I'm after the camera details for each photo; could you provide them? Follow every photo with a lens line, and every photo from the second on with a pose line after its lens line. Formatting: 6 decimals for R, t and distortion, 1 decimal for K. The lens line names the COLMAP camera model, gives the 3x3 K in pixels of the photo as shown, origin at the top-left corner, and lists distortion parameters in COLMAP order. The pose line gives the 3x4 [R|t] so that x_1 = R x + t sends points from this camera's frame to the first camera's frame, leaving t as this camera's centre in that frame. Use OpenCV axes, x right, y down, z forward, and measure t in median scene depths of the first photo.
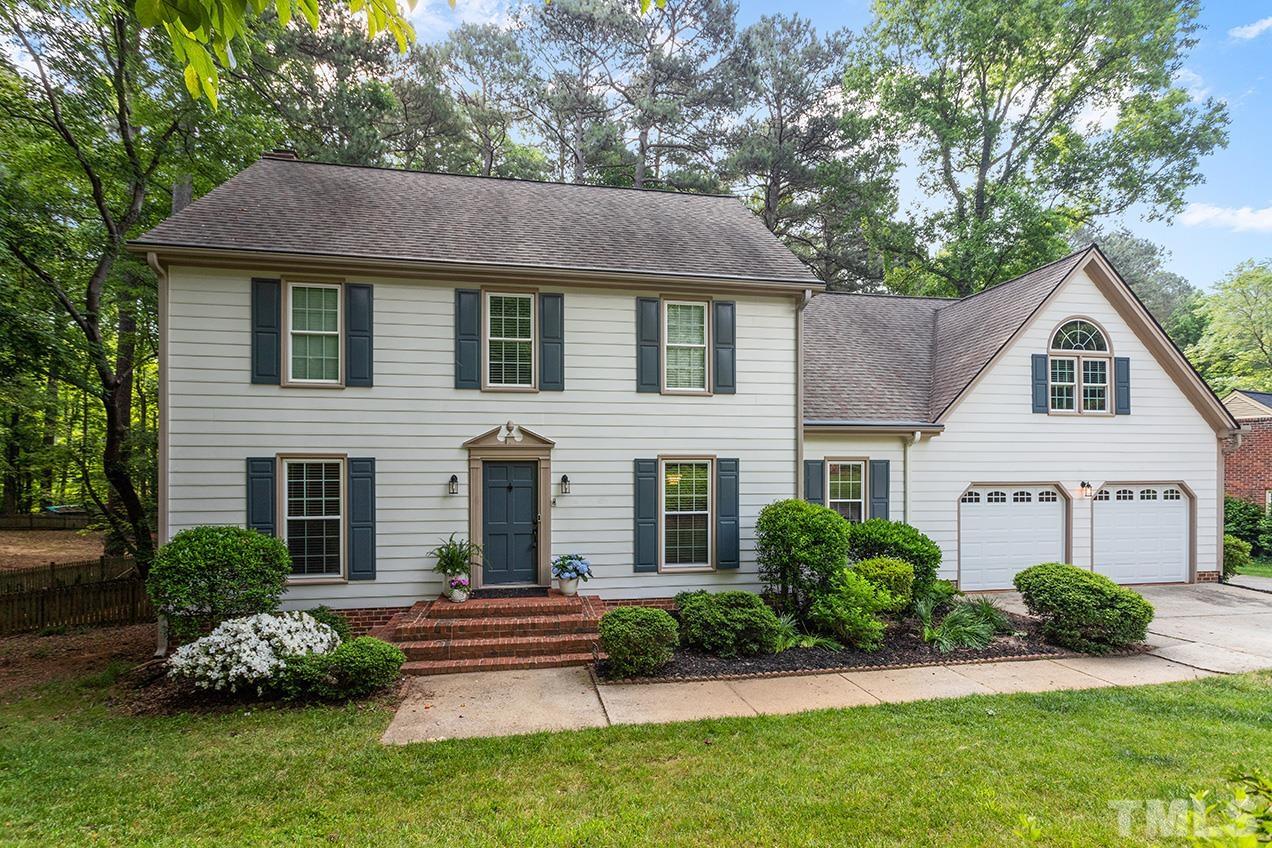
lens RADIAL K [[608.6, 0, 637.7], [0, 608.6, 460.4], [0, 0, 1]] dist [0.005621, -0.000795]
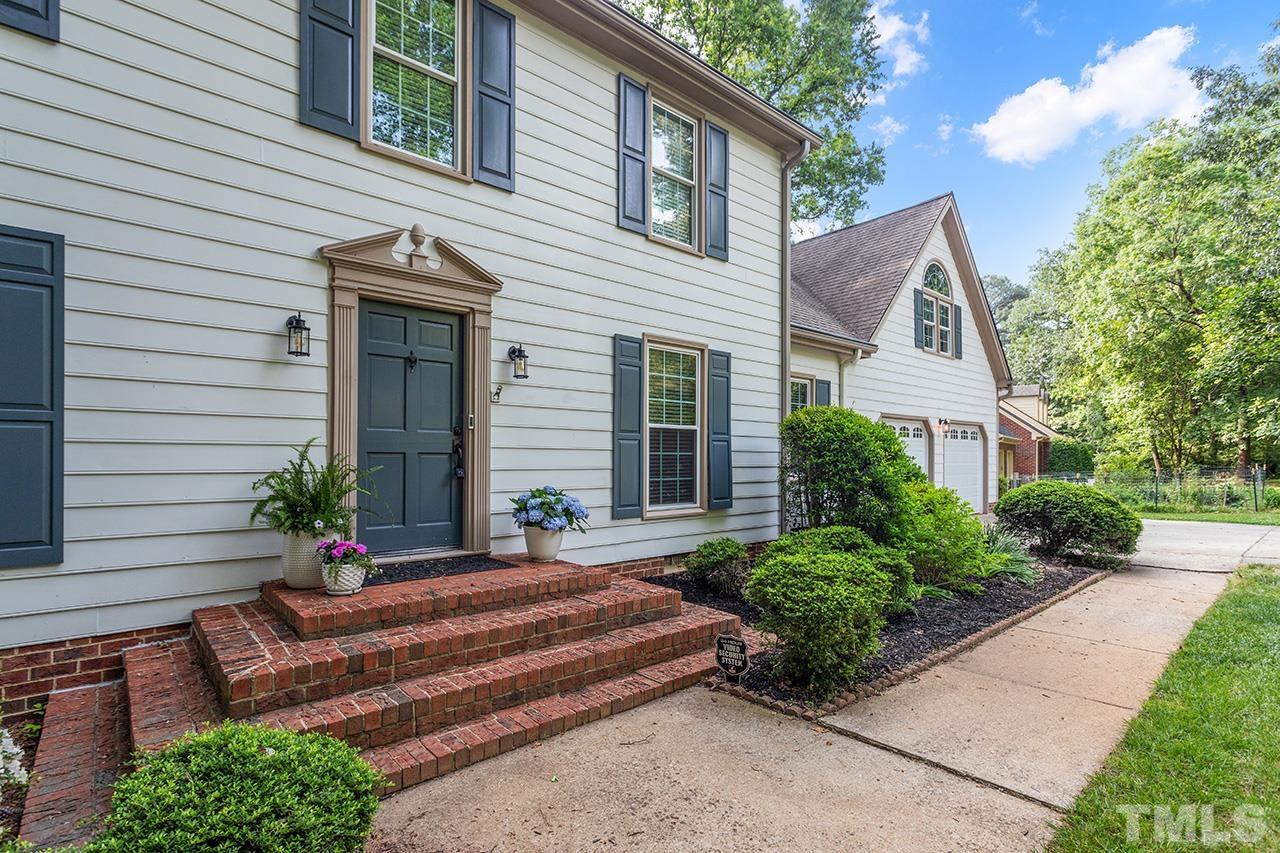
lens RADIAL K [[612.5, 0, 642.1], [0, 612.5, 443.3], [0, 0, 1]] dist [0.005621, -0.000795]
pose [[0.853229, 0.014761, 0.521328, -0.297217], [-0.012759, 0.999891, -0.007429, 0.110111], [-0.521380, -0.000313, 0.853324, 0.454857]]
